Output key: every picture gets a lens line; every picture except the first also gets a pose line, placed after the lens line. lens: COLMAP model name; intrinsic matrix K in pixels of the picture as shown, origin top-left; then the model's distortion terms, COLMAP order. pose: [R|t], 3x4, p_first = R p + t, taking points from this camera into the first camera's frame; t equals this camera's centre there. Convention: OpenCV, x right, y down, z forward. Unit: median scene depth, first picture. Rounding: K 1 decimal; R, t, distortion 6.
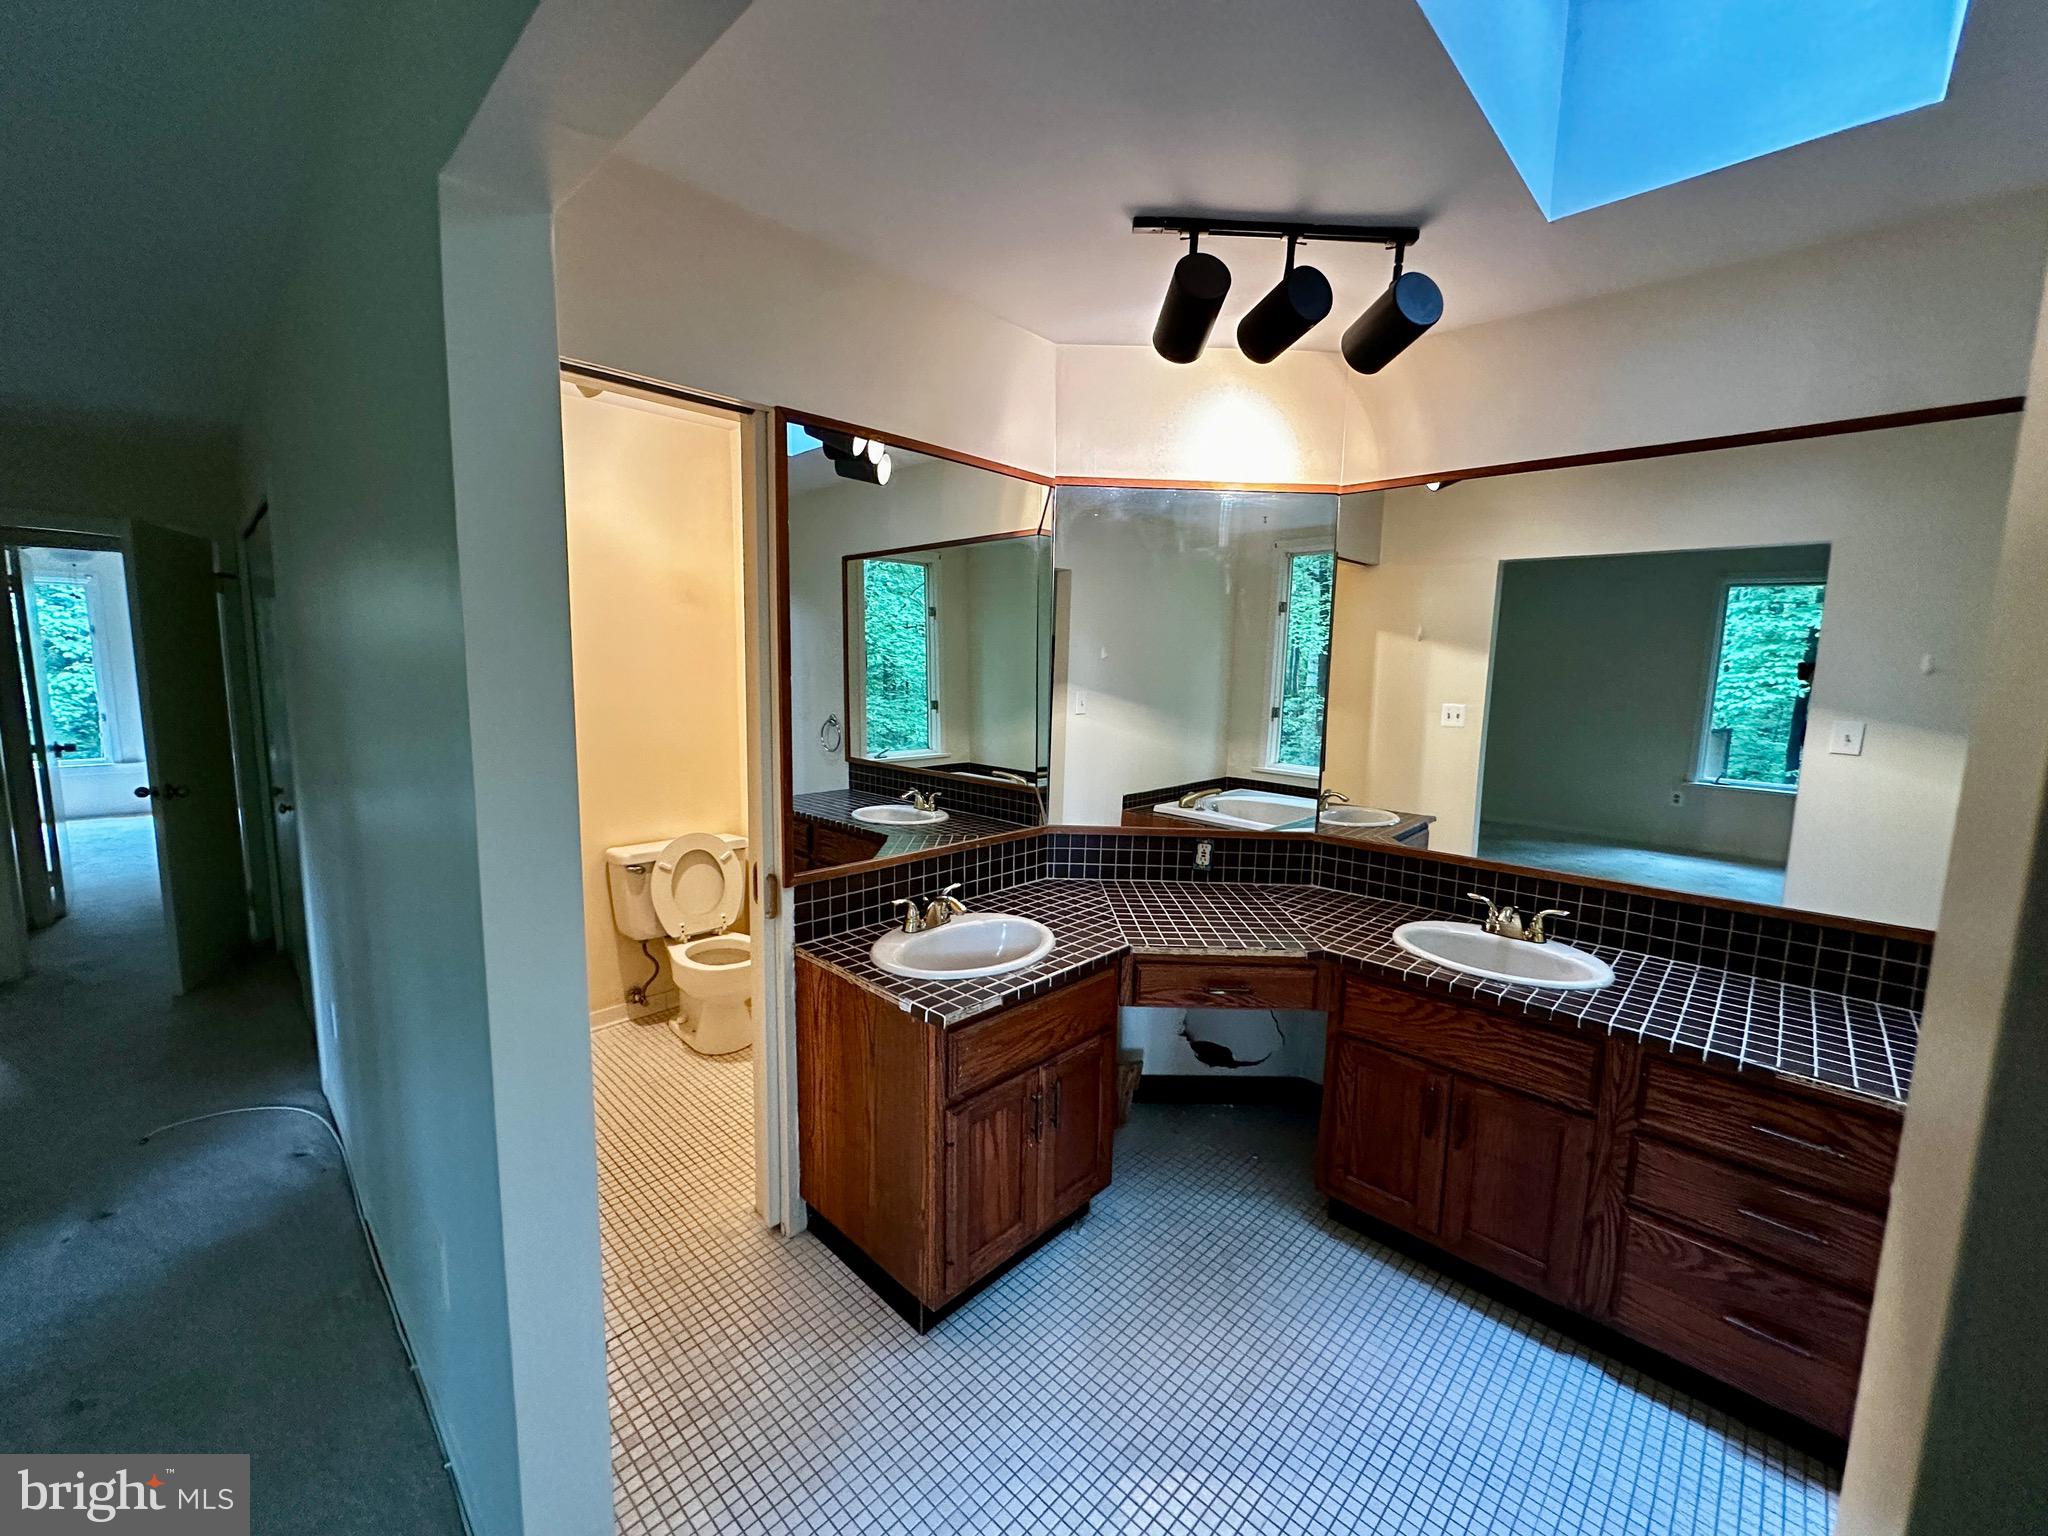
lens RADIAL K [[812.6, 0, 1022.1], [0, 812.6, 765.0], [0, 0, 1]] dist [-0.007526, 0.000486]
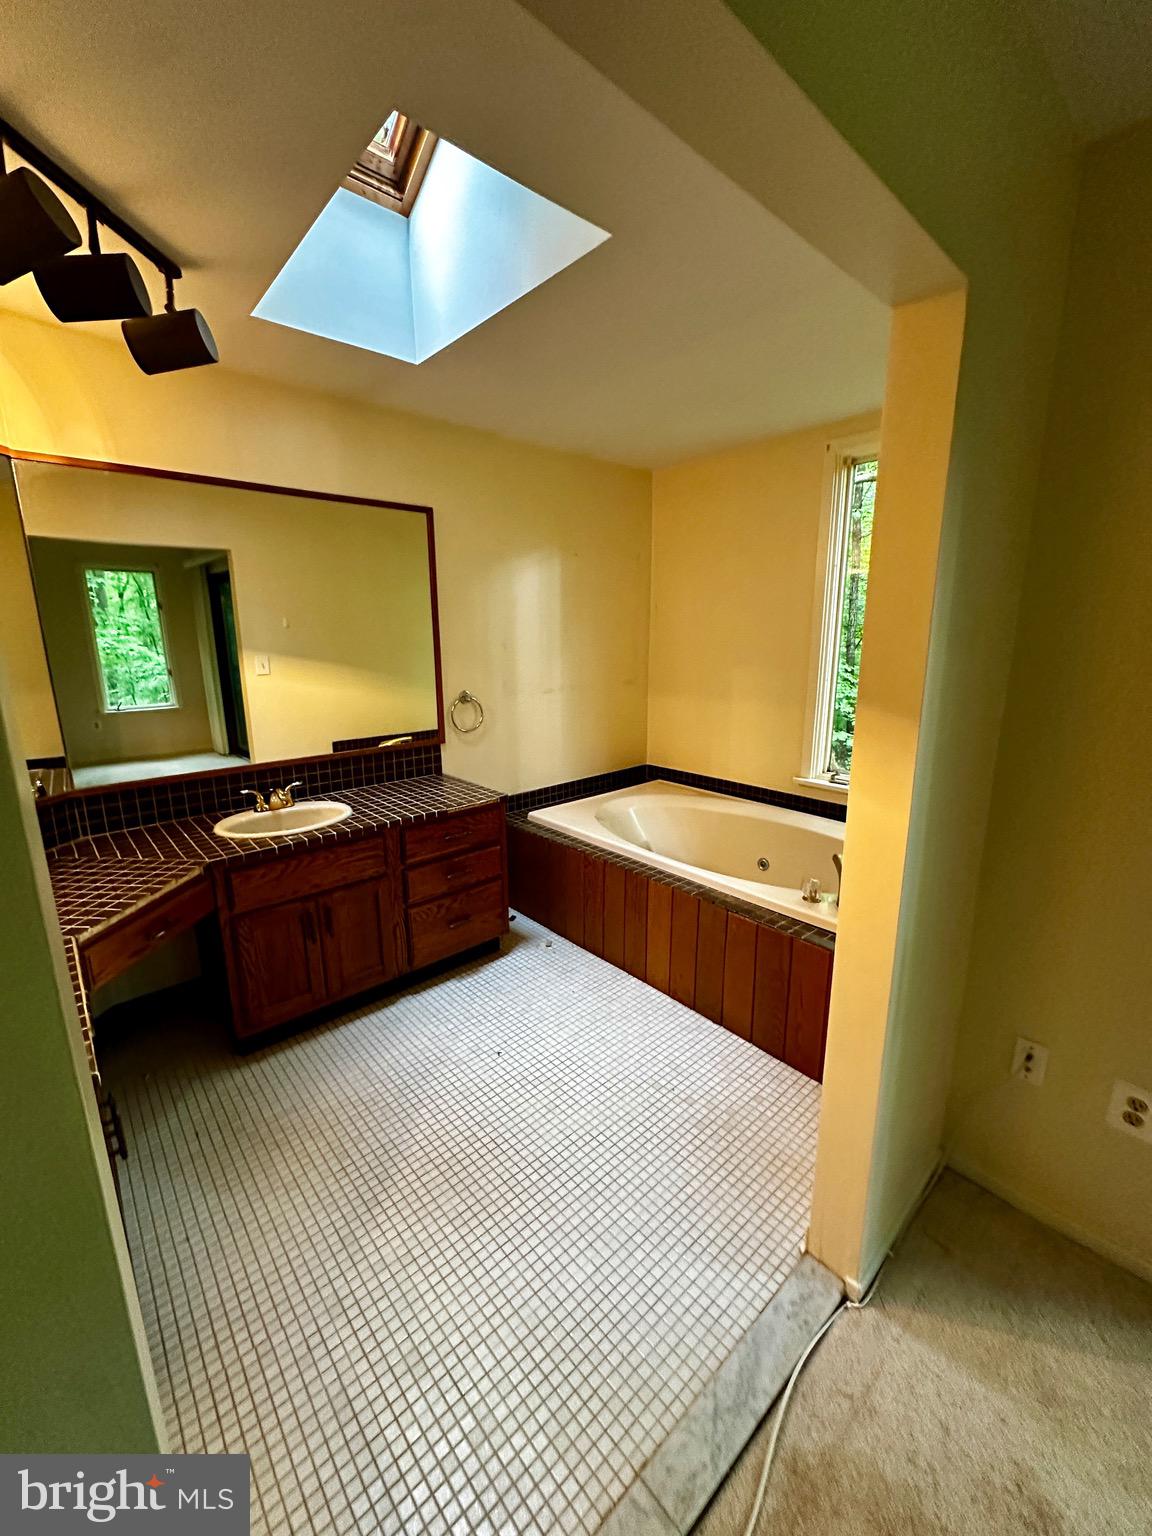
lens RADIAL K [[609.4, 0, 581.0], [0, 609.4, 765.7], [0, 0, 1]] dist [-0.007526, 0.000486]
pose [[0.071919, -0.236420, 0.968986, -0.496149], [0.134520, 0.964924, 0.225444, -0.051458], [-0.988298, 0.114134, 0.101200, 0.356870]]
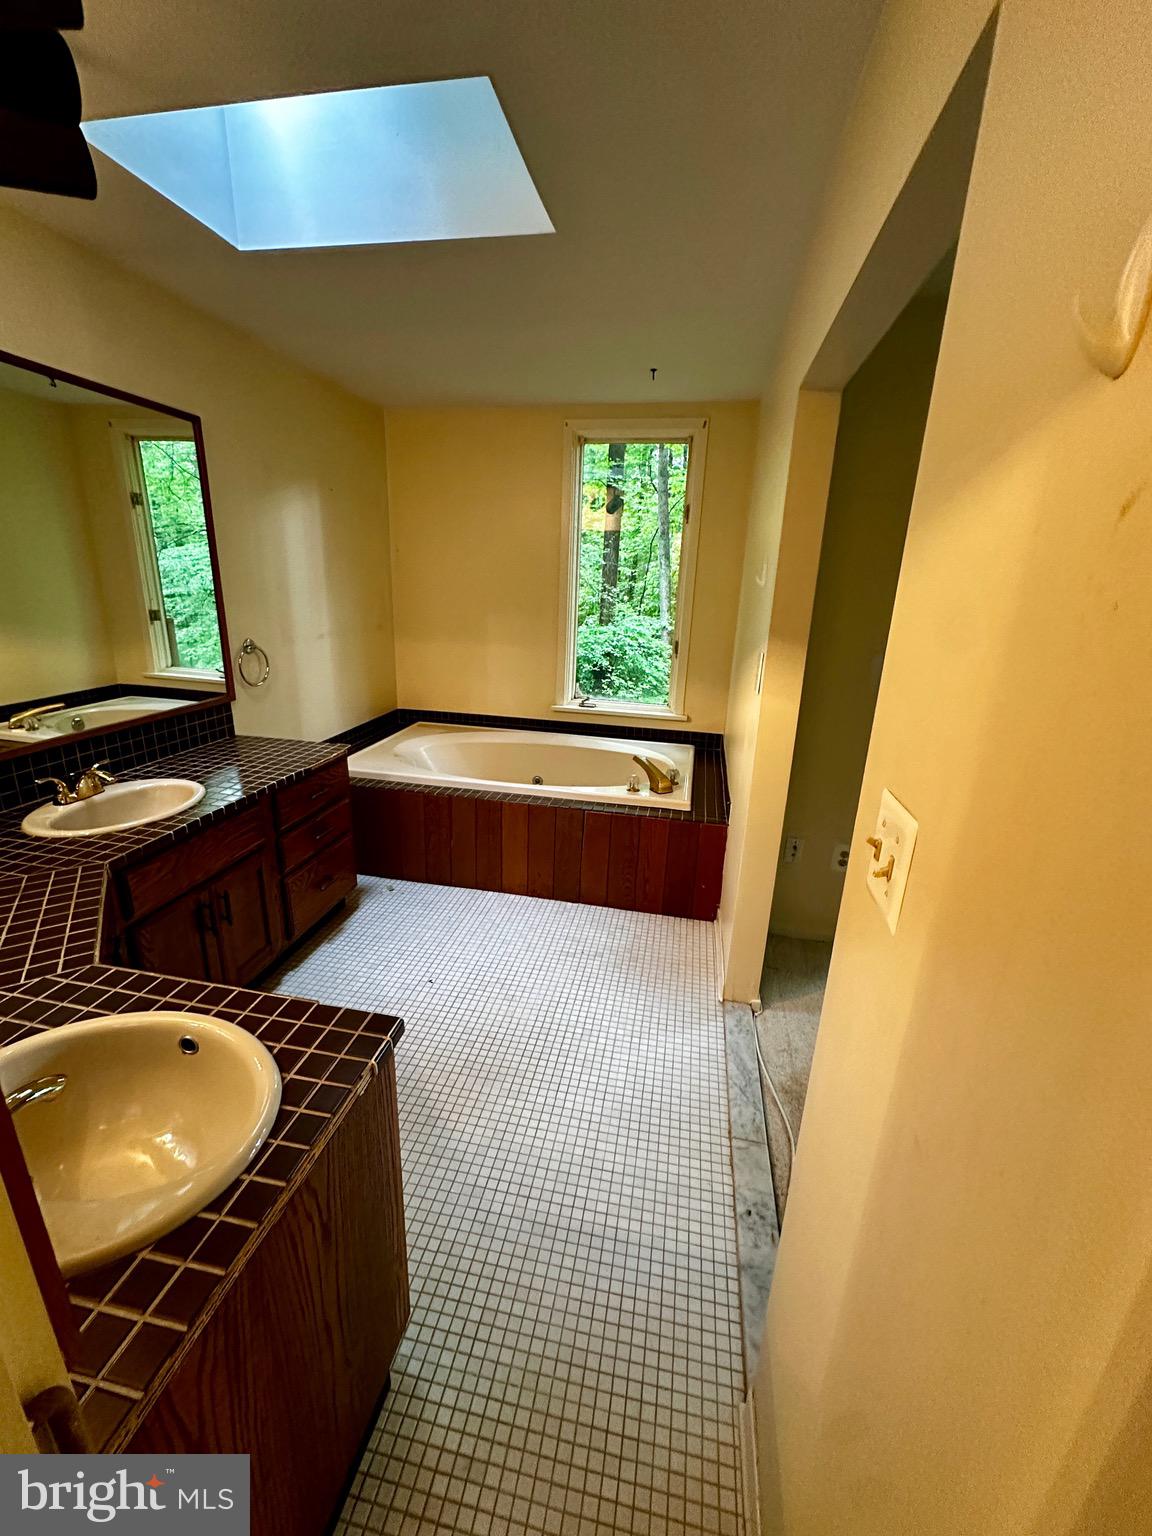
lens RADIAL K [[609.4, 0, 581.0], [0, 609.4, 765.7], [0, 0, 1]] dist [-0.007526, 0.000486]
pose [[-0.548131, -0.283943, 0.786720, -0.529710], [0.059559, 0.924972, 0.375338, -0.133065], [-0.834269, 0.252591, -0.490094, 0.931743]]
